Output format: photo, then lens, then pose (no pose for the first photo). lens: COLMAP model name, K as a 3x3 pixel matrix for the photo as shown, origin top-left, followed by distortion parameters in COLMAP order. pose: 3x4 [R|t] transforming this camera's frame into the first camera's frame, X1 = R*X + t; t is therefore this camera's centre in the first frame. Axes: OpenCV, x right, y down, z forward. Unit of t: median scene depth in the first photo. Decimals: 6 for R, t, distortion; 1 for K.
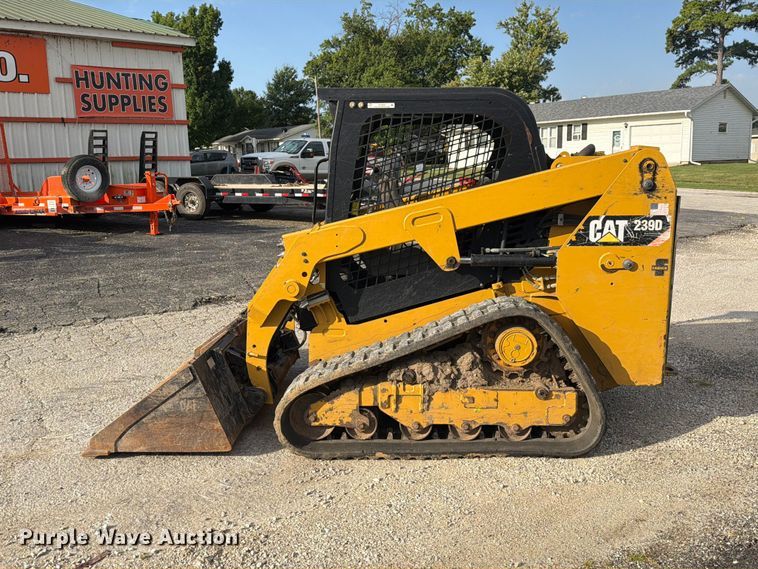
lens RADIAL K [[686.0, 0, 379.0], [0, 686.0, 284.5], [0, 0, 1]] dist [0.094673, -0.176376]
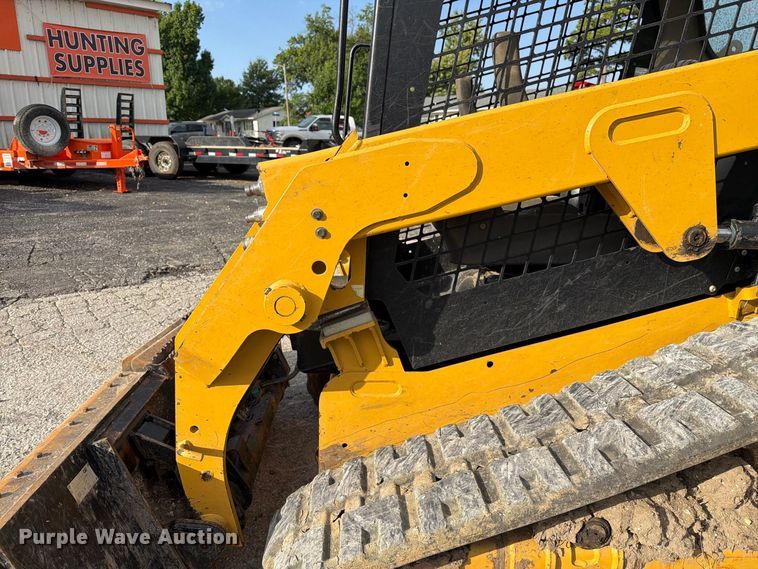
lens RADIAL K [[537.3, 0, 379.0], [0, 537.3, 284.5], [0, 0, 1]] dist [-0.002460, -0.002446]
pose [[0.996454, 0.003326, 0.084074, -0.027165], [-0.010182, 0.996641, 0.081257, -0.008020], [-0.083521, -0.081824, 0.993141, 0.189401]]
